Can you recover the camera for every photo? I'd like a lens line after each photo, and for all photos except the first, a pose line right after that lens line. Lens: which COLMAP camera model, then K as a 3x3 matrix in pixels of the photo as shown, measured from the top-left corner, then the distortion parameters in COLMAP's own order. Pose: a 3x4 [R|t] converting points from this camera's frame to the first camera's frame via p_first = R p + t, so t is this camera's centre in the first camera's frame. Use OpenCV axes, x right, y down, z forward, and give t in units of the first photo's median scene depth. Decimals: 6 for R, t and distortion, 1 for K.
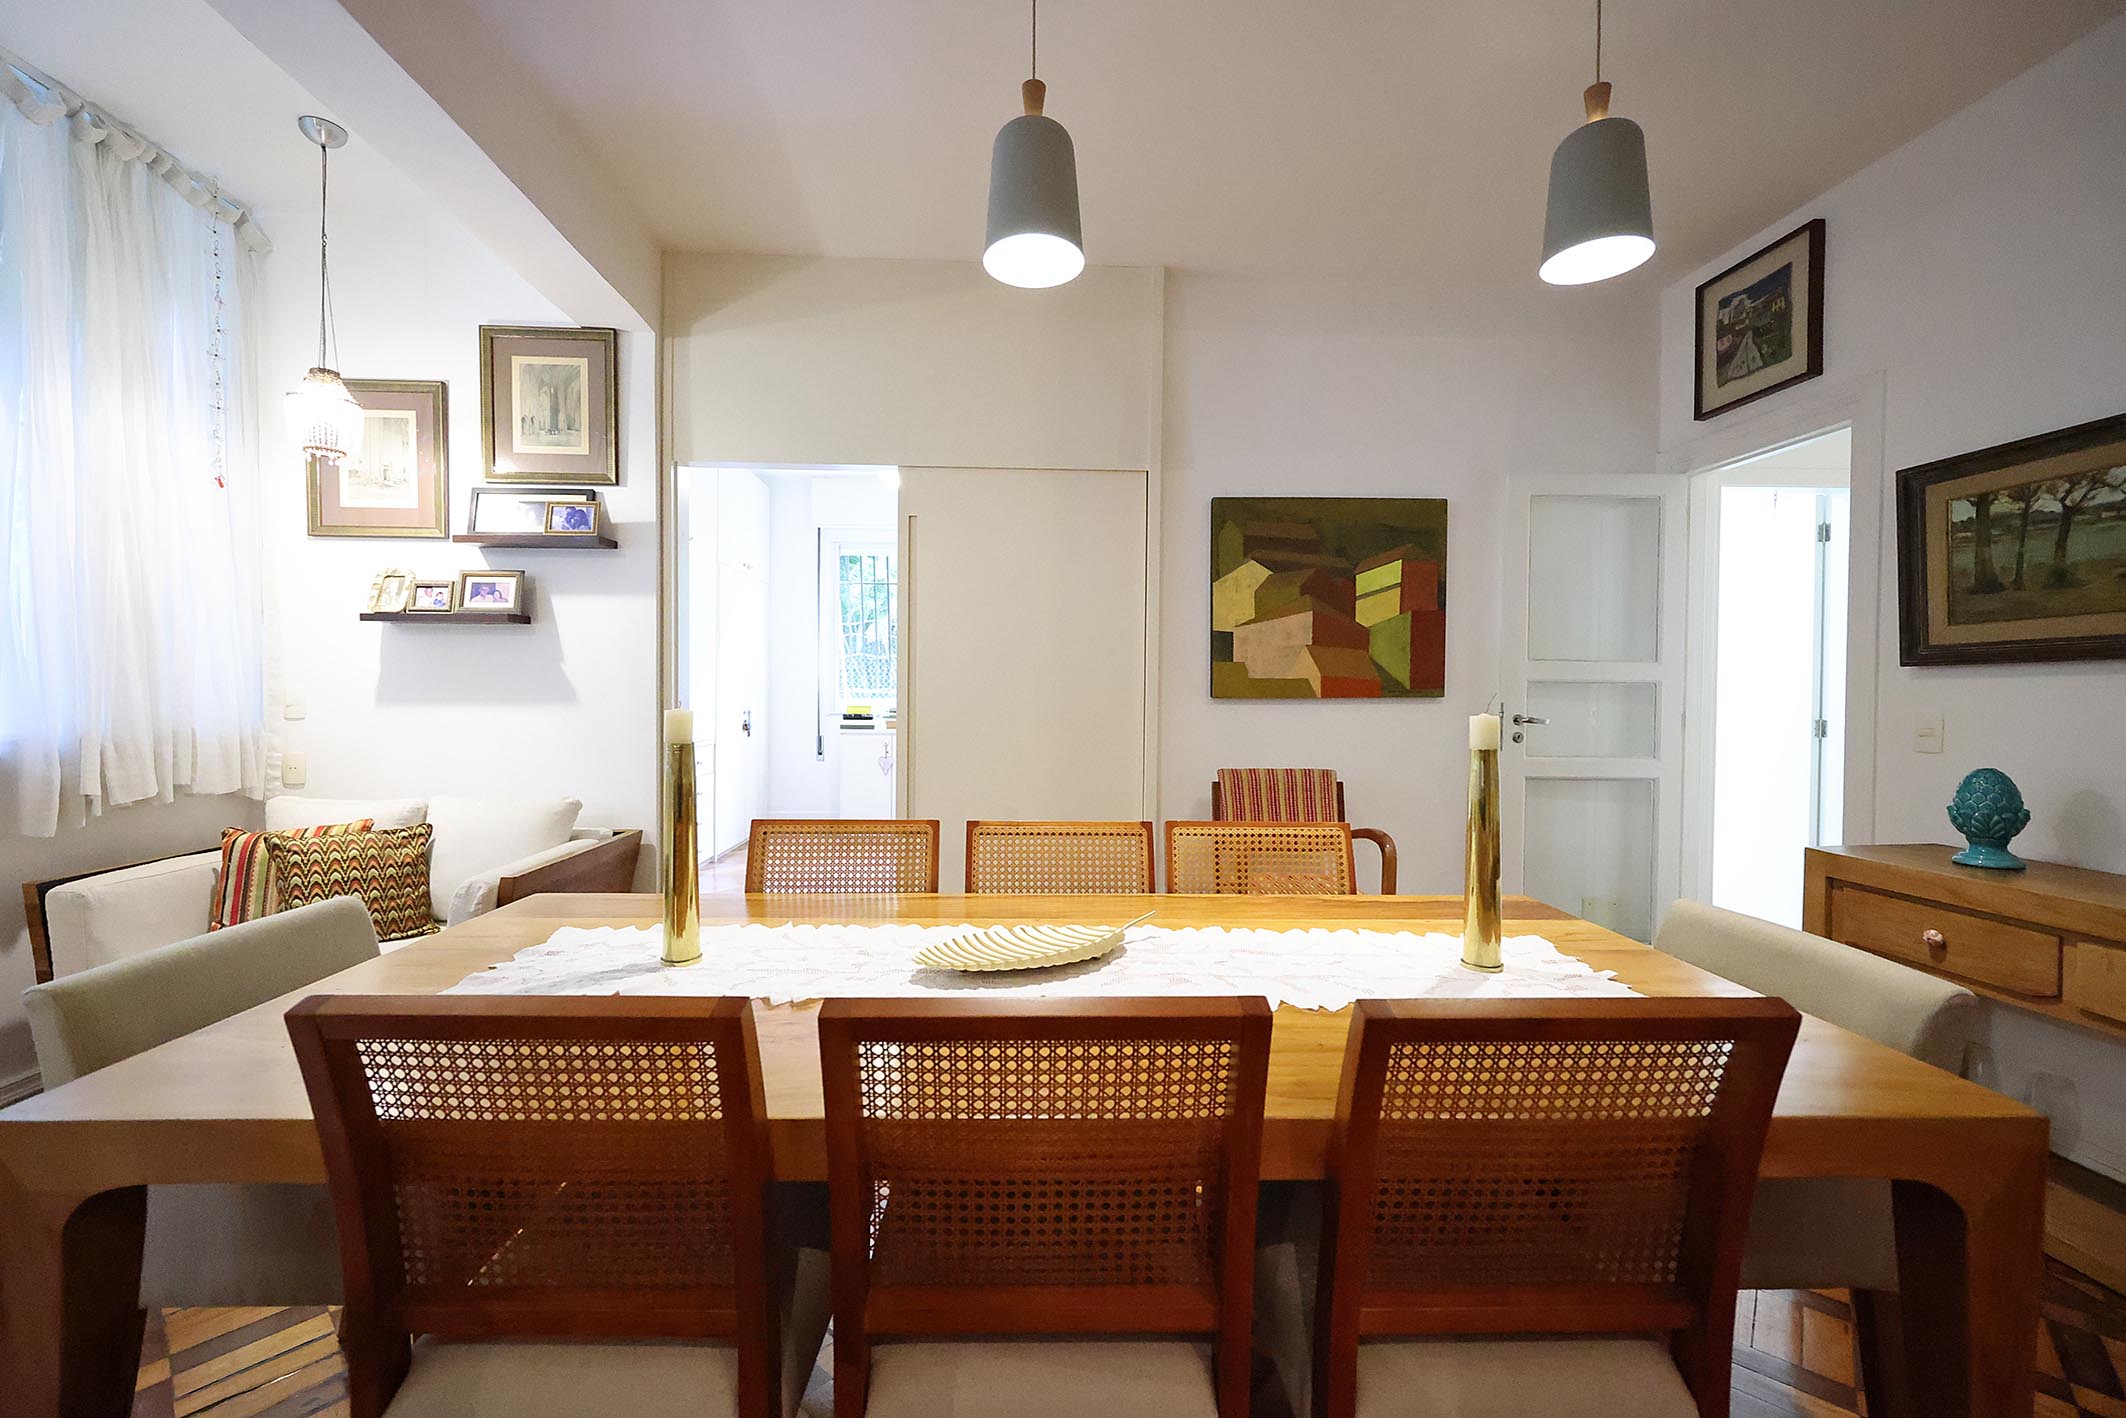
lens RADIAL K [[854.7, 0, 1051.4], [0, 854.7, 708.9], [0, 0, 1]] dist [-0.004416, 0.000017]
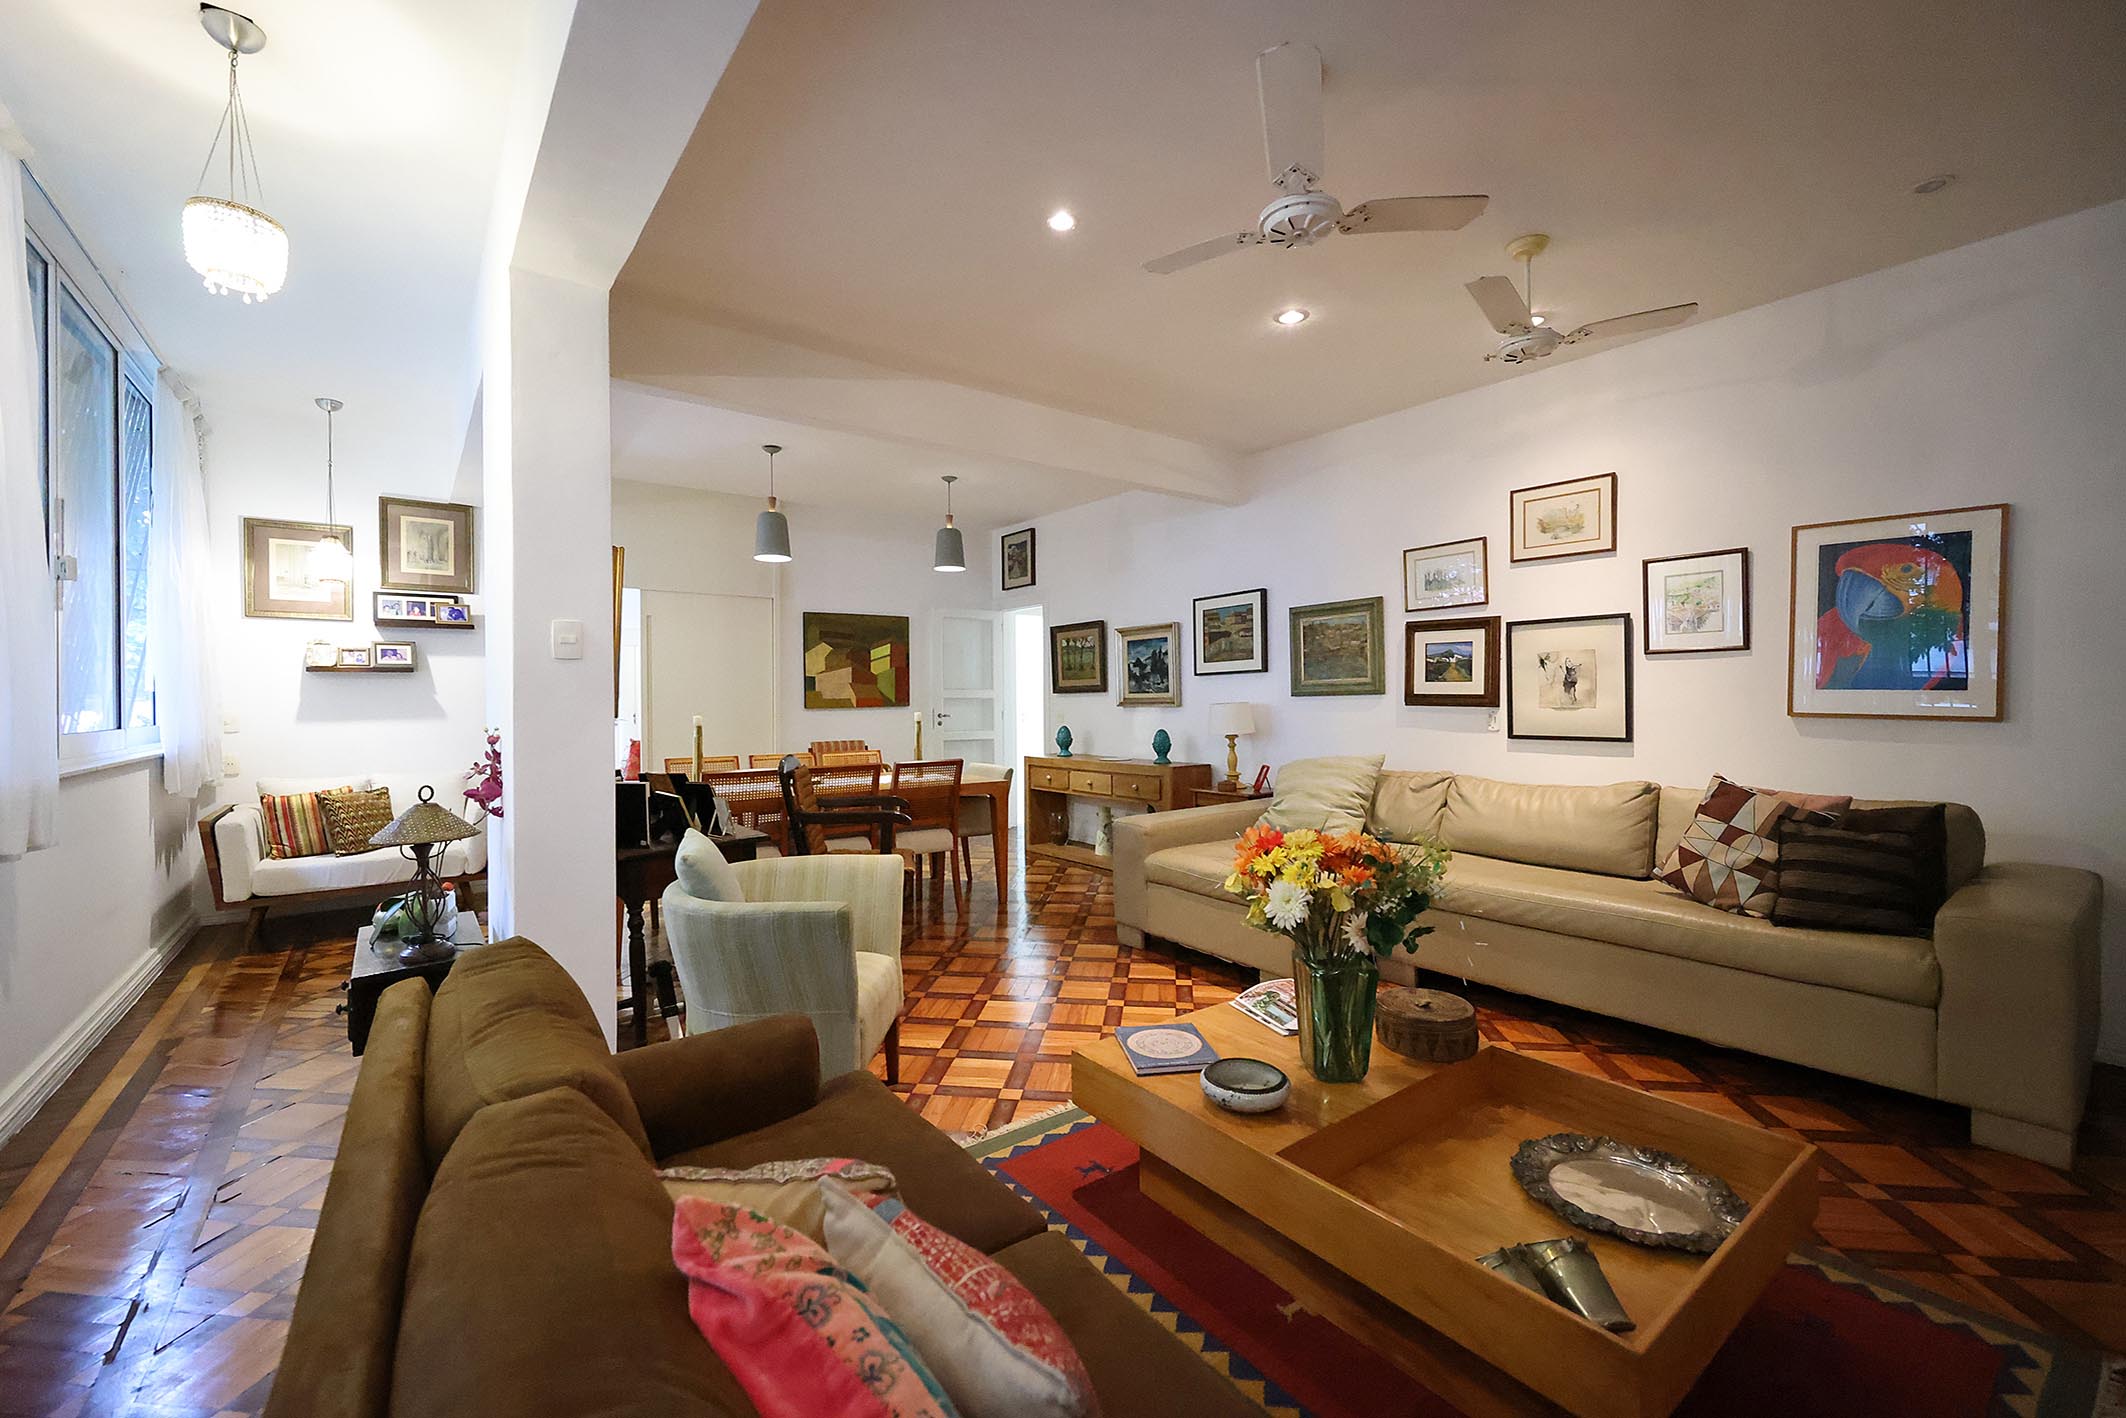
lens RADIAL K [[854.7, 0, 1053.6], [0, 854.7, 705.5], [0, 0, 1]] dist [-0.004416, 0.000017]
pose [[0.827476, -0.016536, 0.561257, -0.508442], [0.023632, 0.999706, -0.005386, 0.005453], [-0.561003, 0.017720, 0.827624, -1.118582]]
